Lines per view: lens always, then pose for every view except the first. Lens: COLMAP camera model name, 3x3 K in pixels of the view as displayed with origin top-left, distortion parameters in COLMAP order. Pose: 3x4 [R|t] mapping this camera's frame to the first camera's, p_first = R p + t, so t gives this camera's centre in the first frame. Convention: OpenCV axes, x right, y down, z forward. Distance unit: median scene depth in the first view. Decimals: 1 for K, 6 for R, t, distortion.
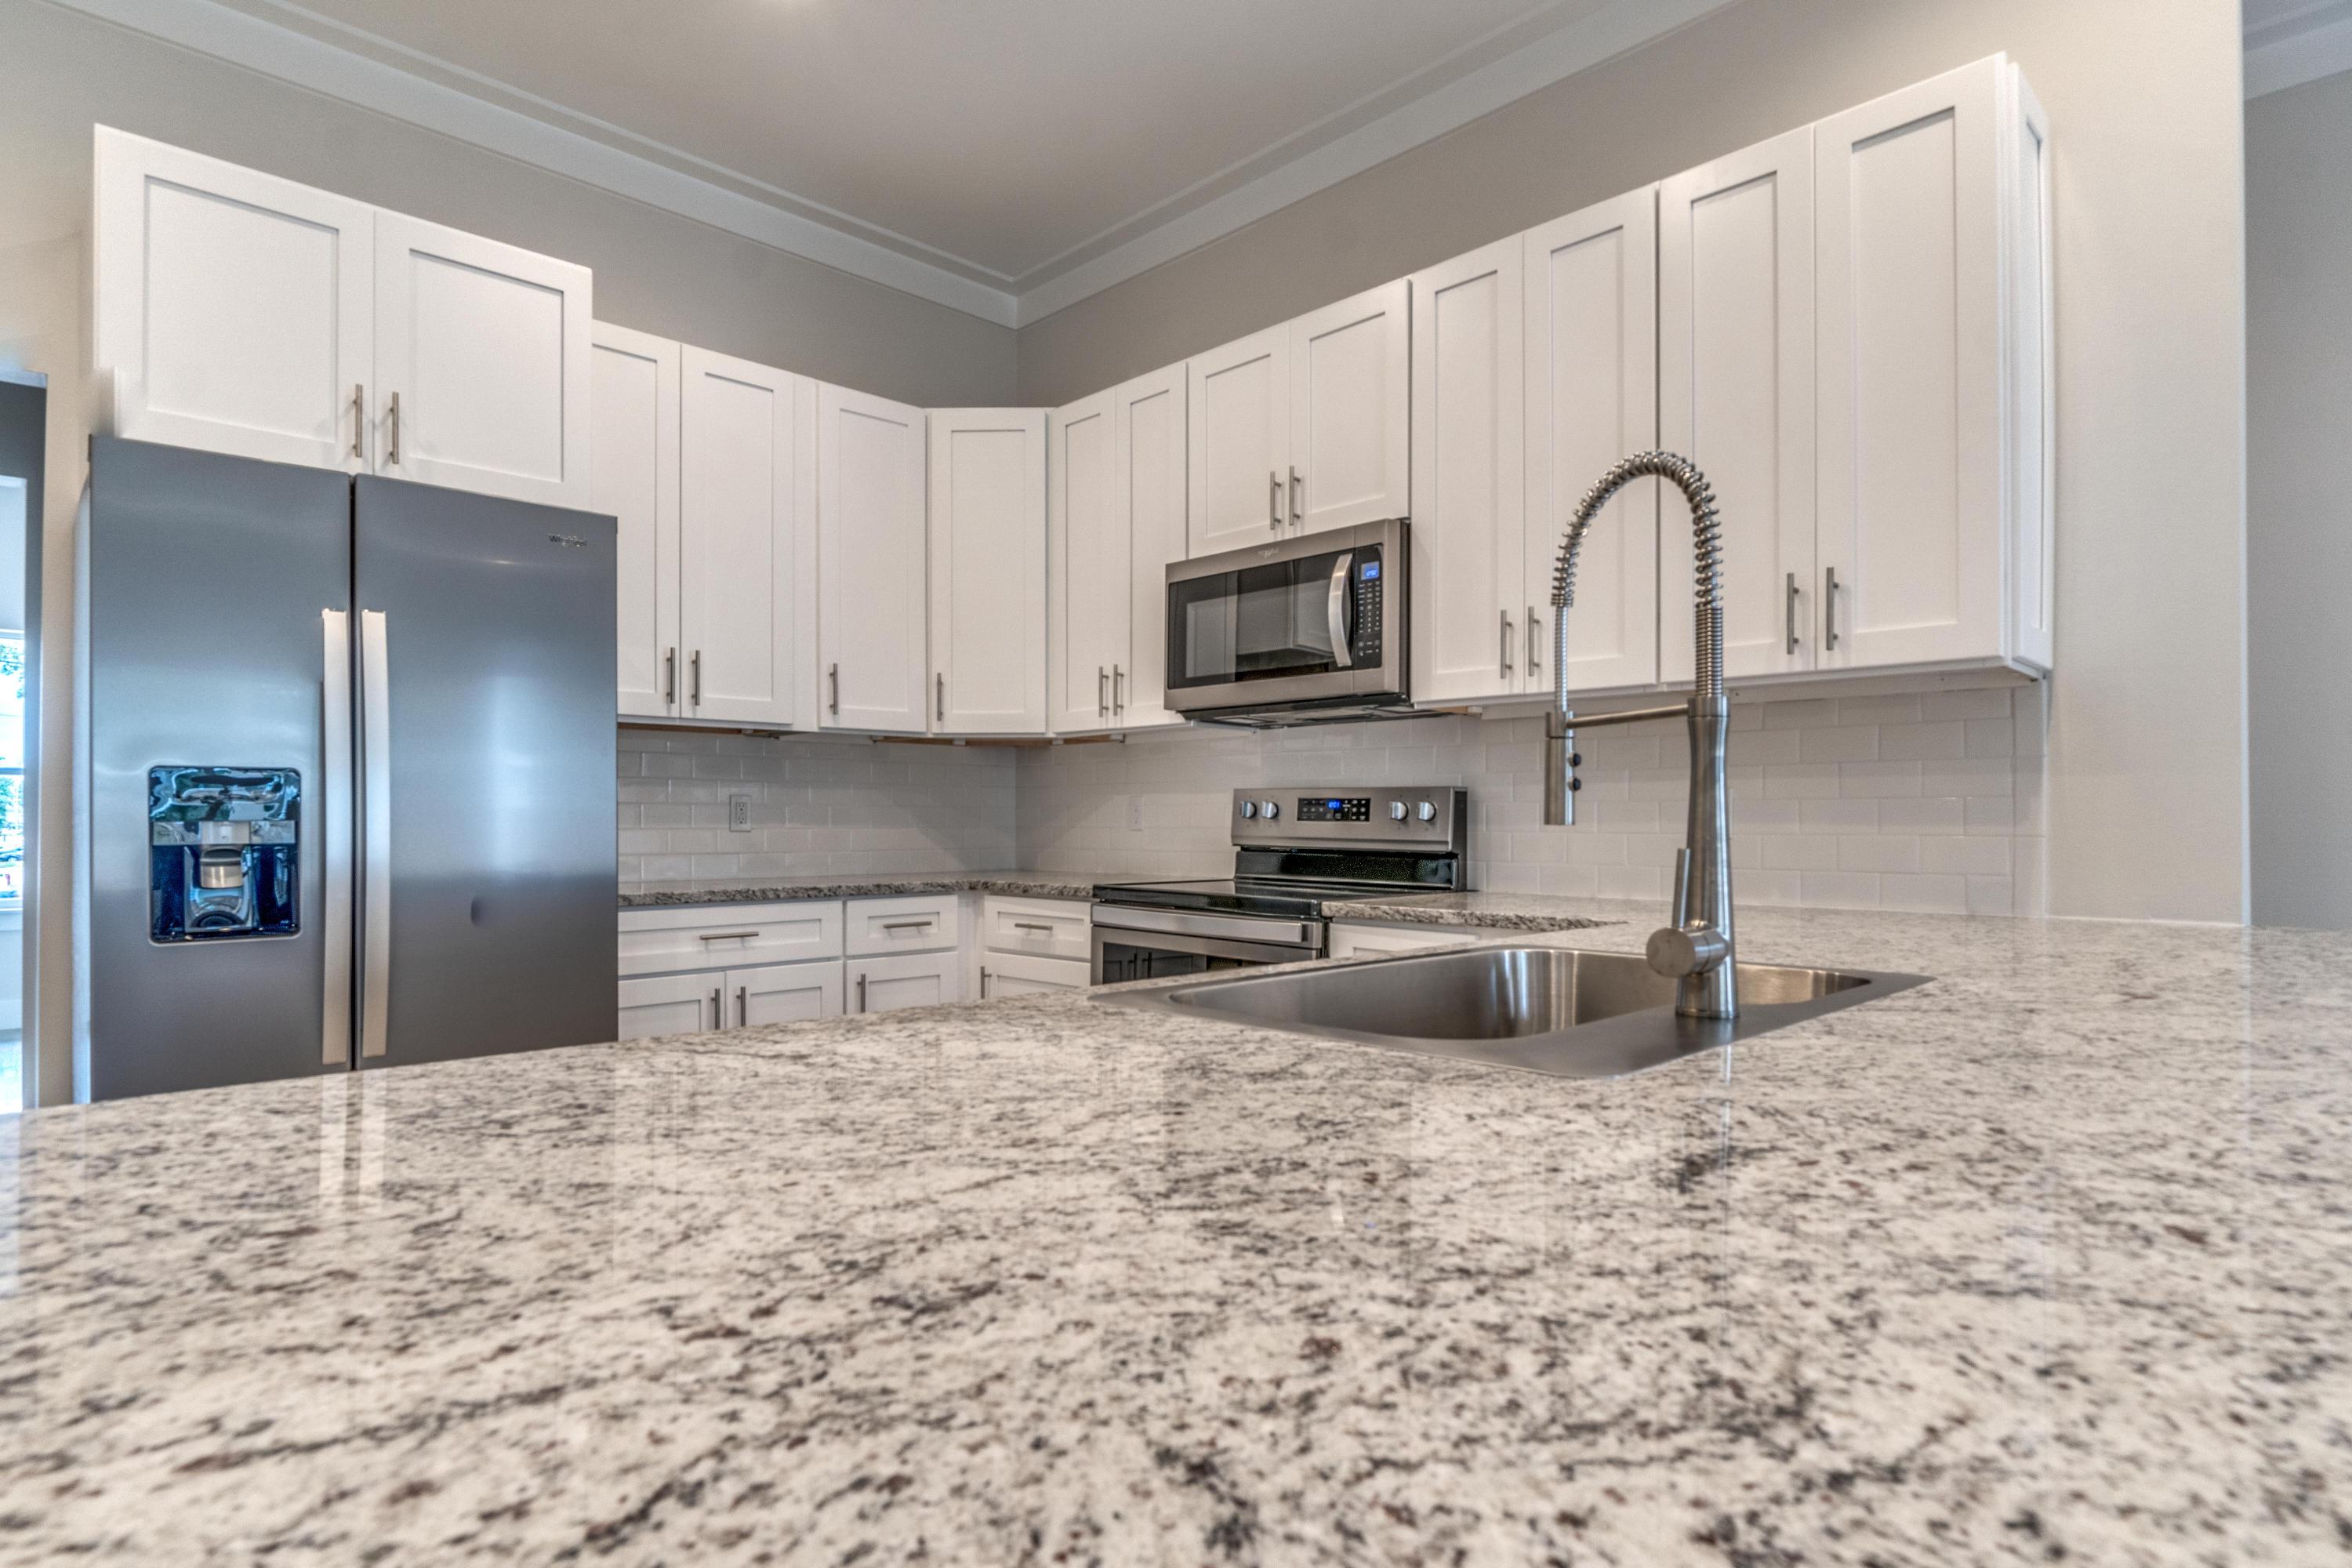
lens RADIAL K [[1246.9, 0, 1178.3], [0, 1246.9, 813.7], [0, 0, 1]] dist [-0.002946, -0.000274]
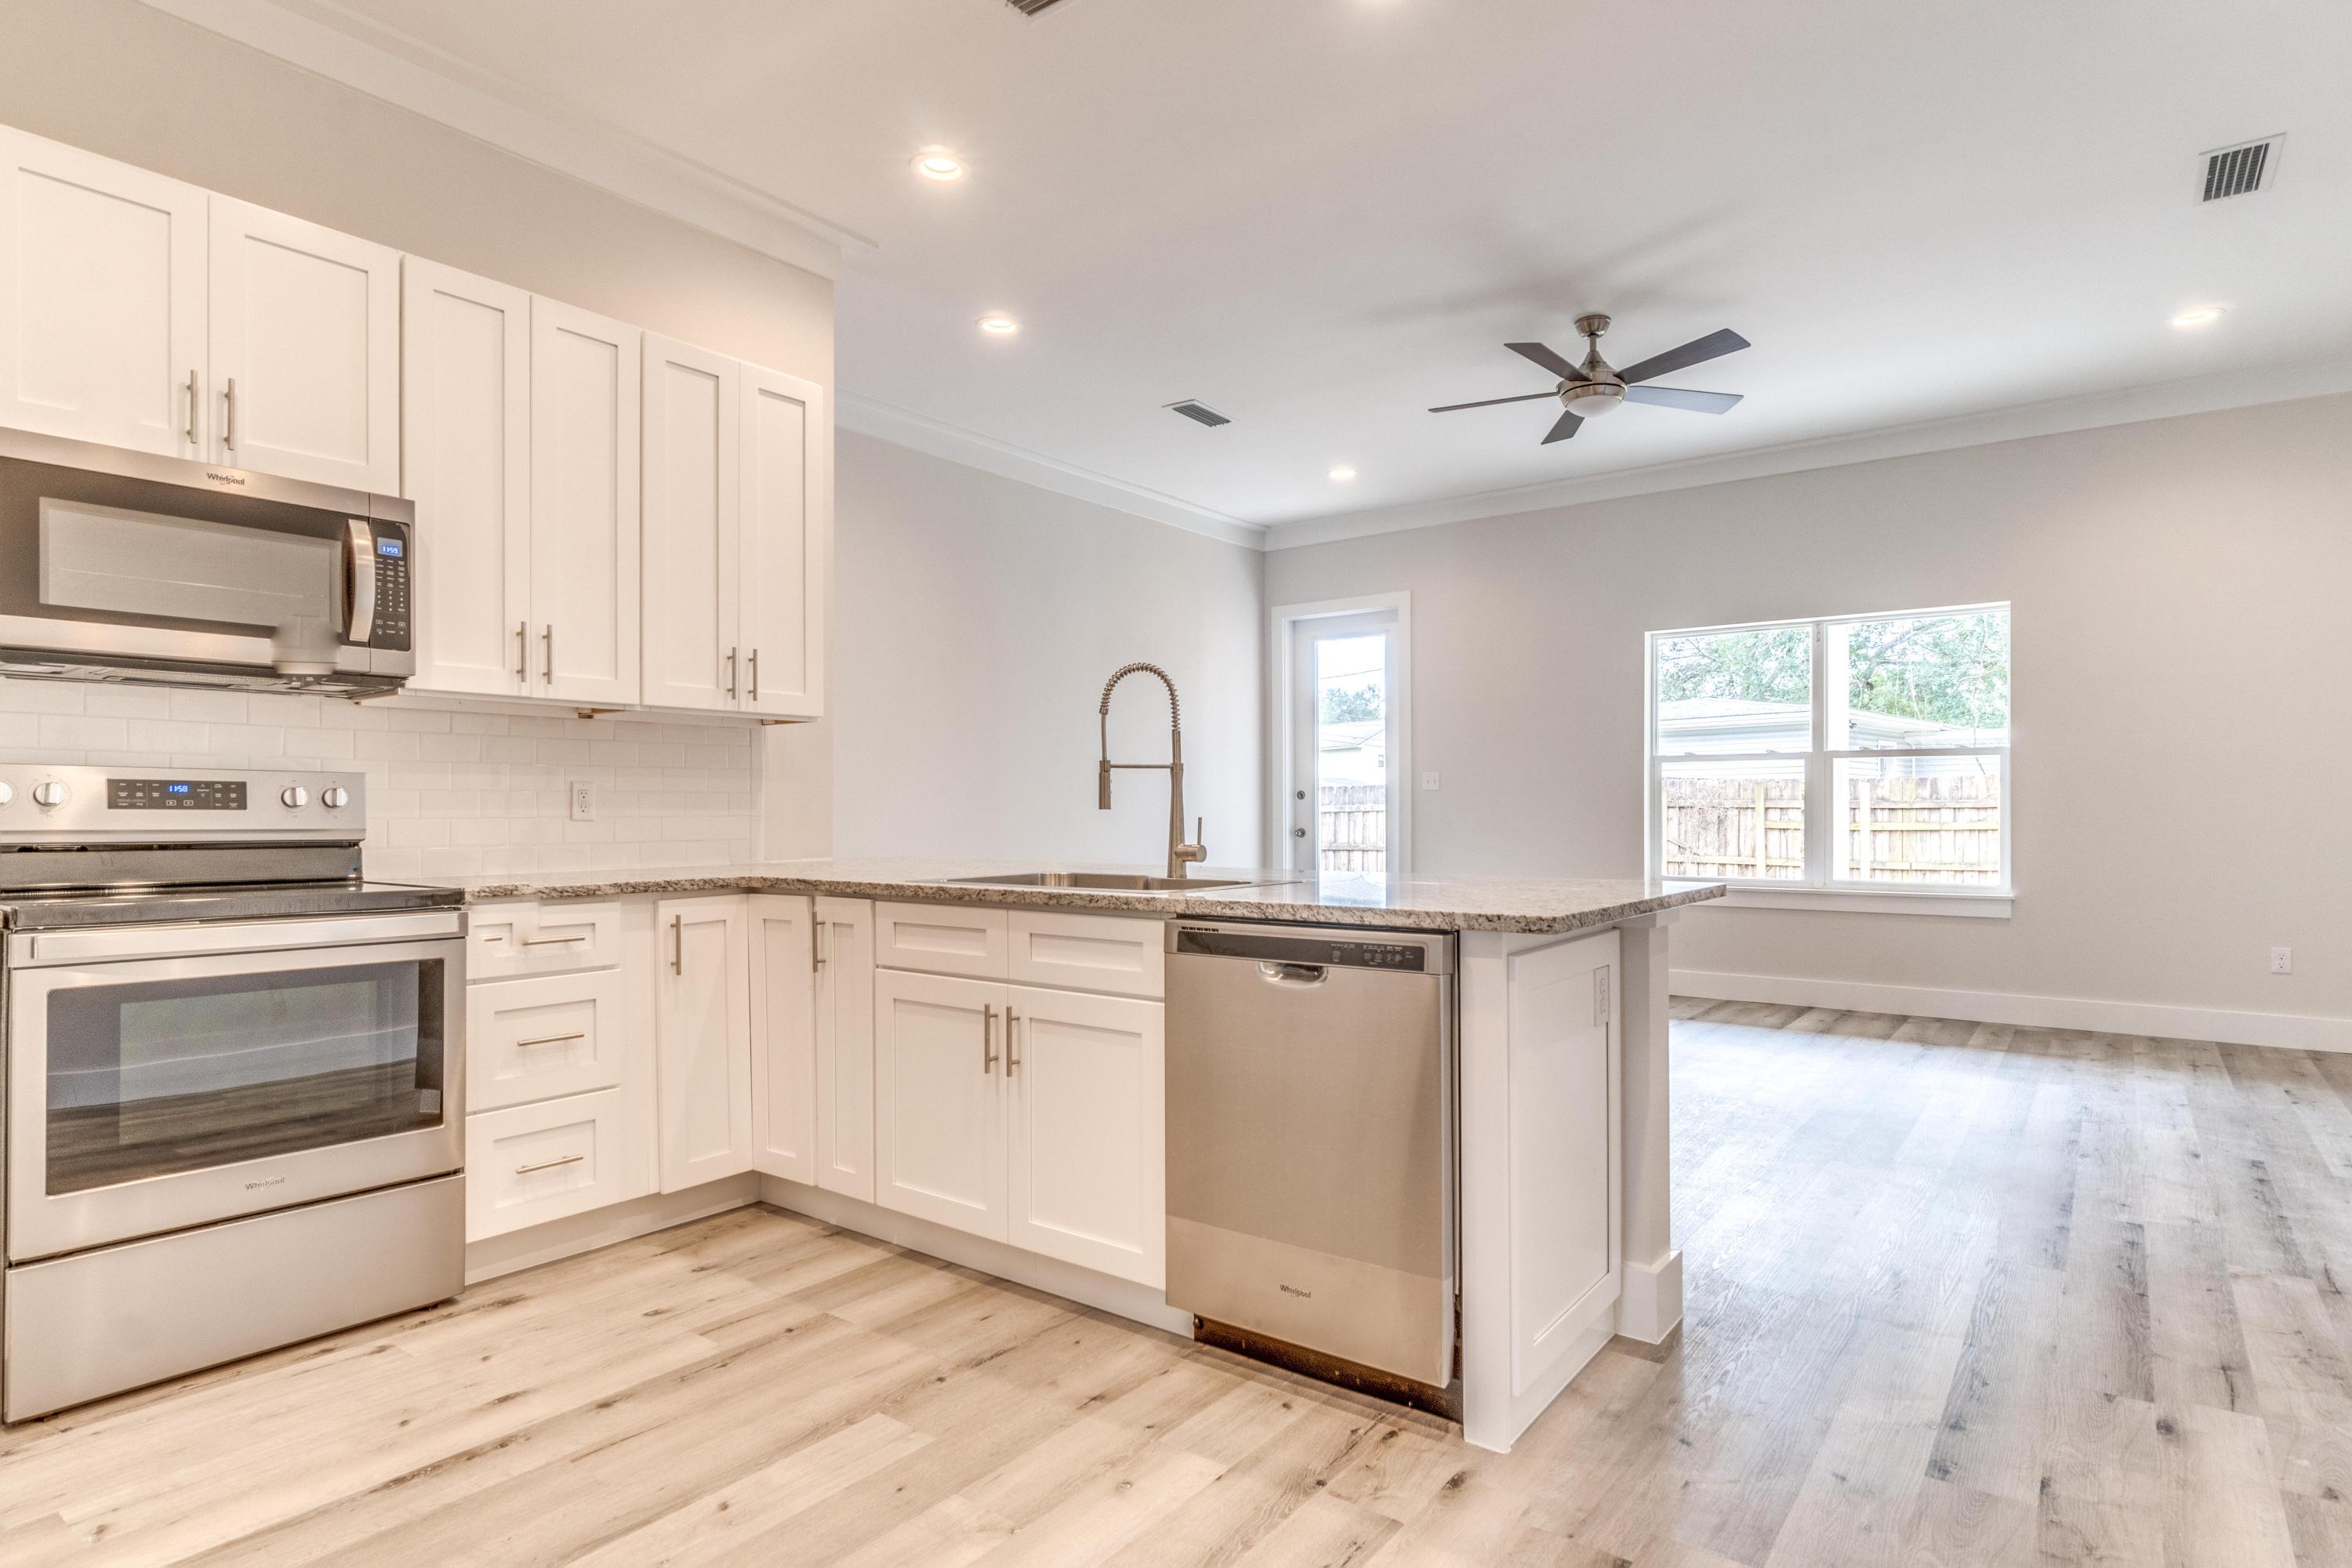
lens RADIAL K [[1246.9, 0, 1178.3], [0, 1246.9, 813.7], [0, 0, 1]] dist [-0.002946, -0.000274]
pose [[-0.141894, -0.000744, 0.989882, -0.831785], [-0.006782, 0.999977, -0.000221, 0.005071], [-0.989859, -0.006744, -0.141896, 0.508696]]
